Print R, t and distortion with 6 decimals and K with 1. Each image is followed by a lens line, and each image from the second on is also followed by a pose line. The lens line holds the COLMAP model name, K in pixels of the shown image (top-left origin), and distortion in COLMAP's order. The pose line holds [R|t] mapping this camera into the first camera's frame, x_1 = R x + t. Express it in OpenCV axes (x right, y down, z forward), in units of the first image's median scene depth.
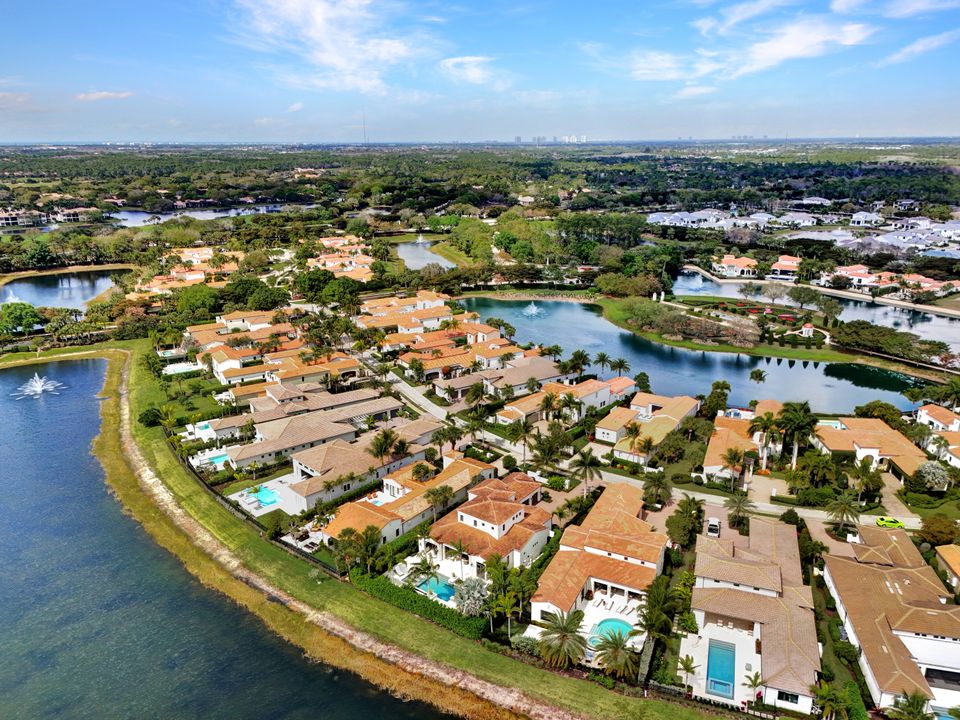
lens RADIAL K [[702.5, 0, 481.1], [0, 702.5, 360.6], [0, 0, 1]] dist [0.085171, -0.088295]
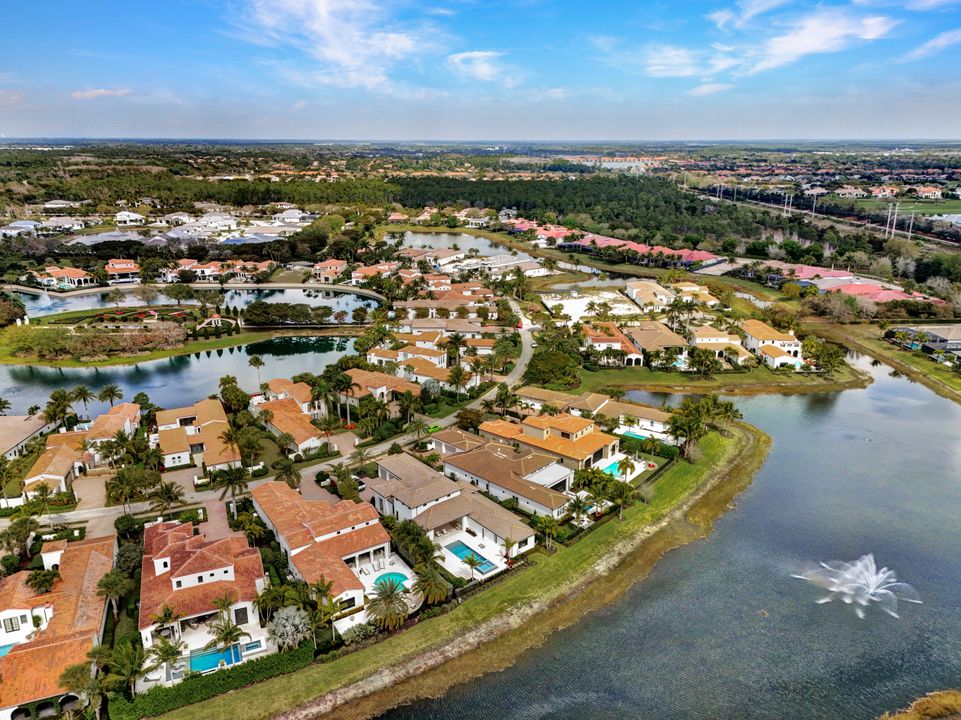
lens RADIAL K [[703.2, 0, 481.6], [0, 703.2, 360.6], [0, 0, 1]] dist [0.085171, -0.088295]
pose [[0.508943, -0.251609, 0.823207, -0.320509], [0.252646, 0.957872, 0.136572, -0.040583], [-0.822890, 0.138472, 0.551070, 0.121529]]
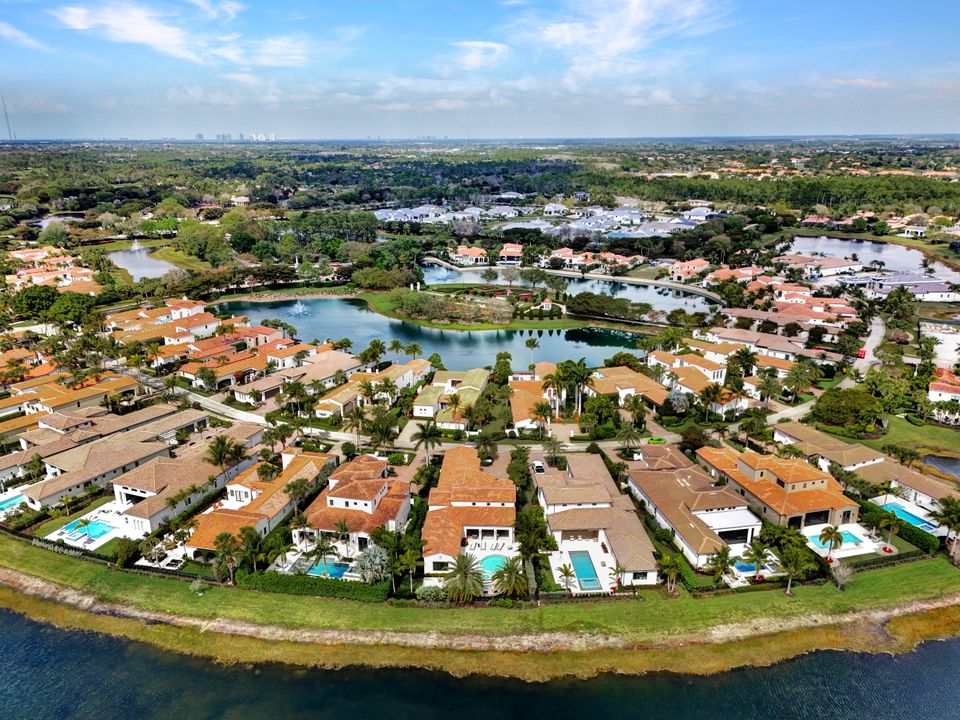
lens RADIAL K [[702.5, 0, 481.1], [0, 702.5, 360.6], [0, 0, 1]] dist [0.085171, -0.088295]
pose [[0.915900, -0.120094, 0.383021, -0.132477], [0.119528, 0.992507, 0.025373, 0.009765], [-0.383198, 0.022542, 0.923391, -0.036848]]
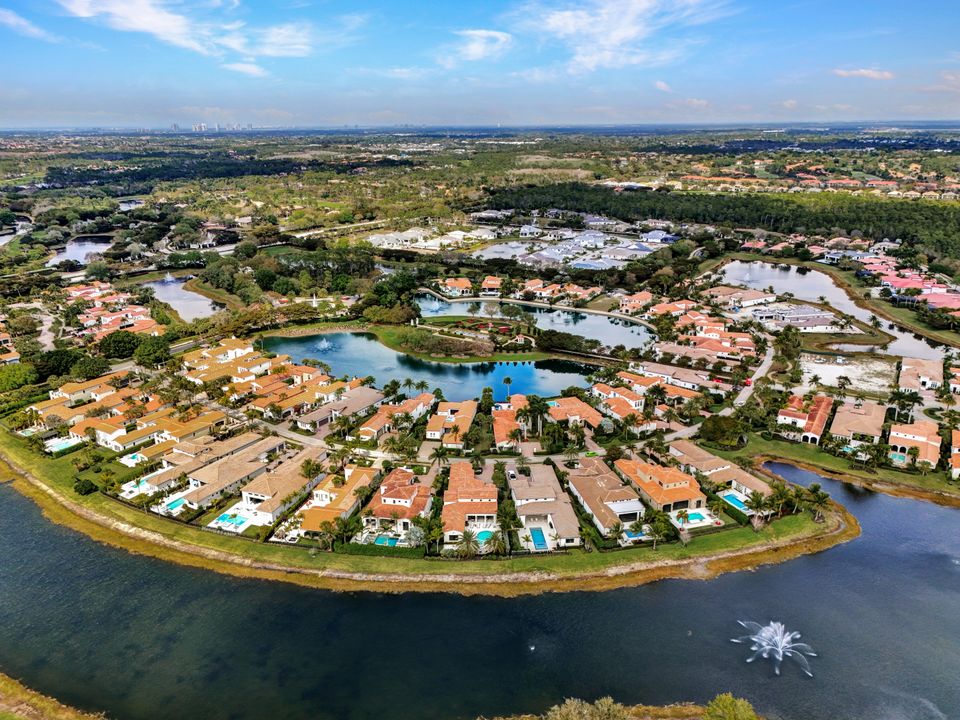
lens RADIAL K [[702.5, 0, 481.1], [0, 702.5, 360.6], [0, 0, 1]] dist [0.085171, -0.088295]
pose [[0.903494, -0.138135, 0.405732, -0.303981], [0.130255, 0.990360, 0.047122, -0.106504], [-0.408330, 0.010274, 0.912777, -0.429256]]
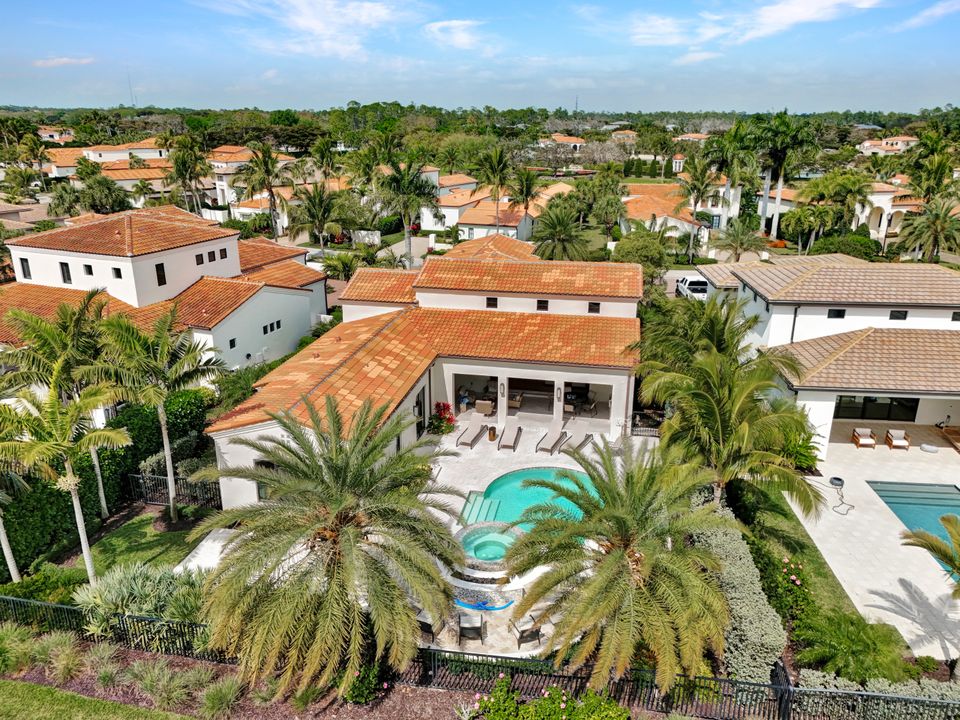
lens RADIAL K [[702.5, 0, 481.1], [0, 702.5, 360.6], [0, 0, 1]] dist [0.085171, -0.088295]
pose [[0.963949, -0.077503, 0.254548, 0.055929], [0.070054, 0.996811, 0.038214, 0.176194], [-0.256698, -0.019005, 0.966305, 0.420489]]
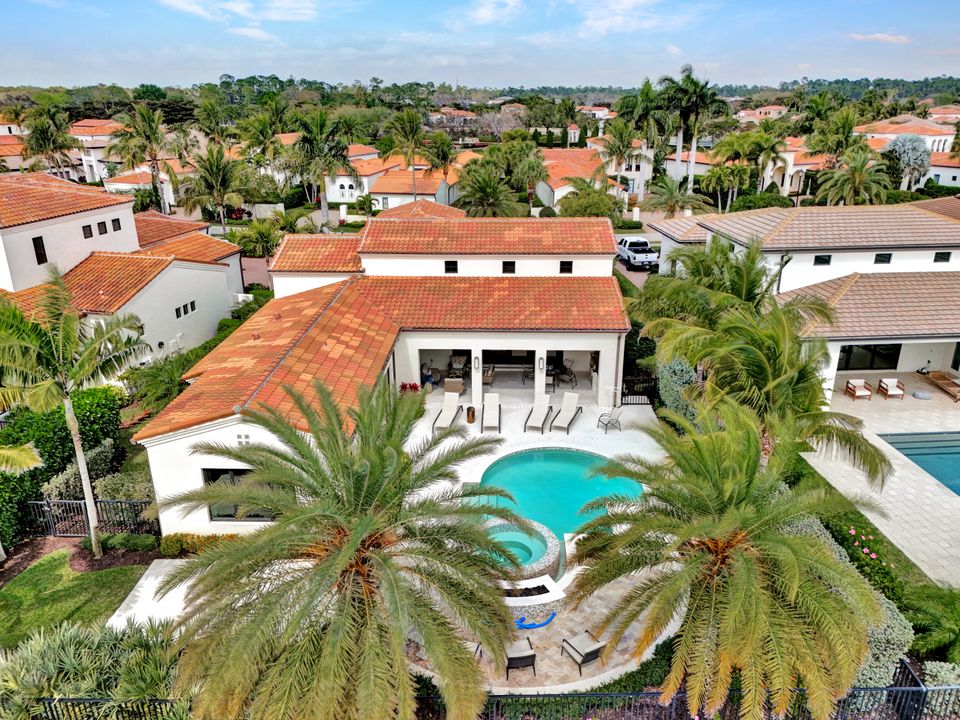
lens RADIAL K [[698.9, 0, 480.0], [0, 698.9, 360.0], [0, 0, 1]] dist [0.069866, -0.059035]
pose [[0.908978, -0.144447, 0.391016, 0.045726], [0.123005, 0.989218, 0.079488, 0.177641], [-0.398282, -0.024156, 0.916945, 0.449134]]
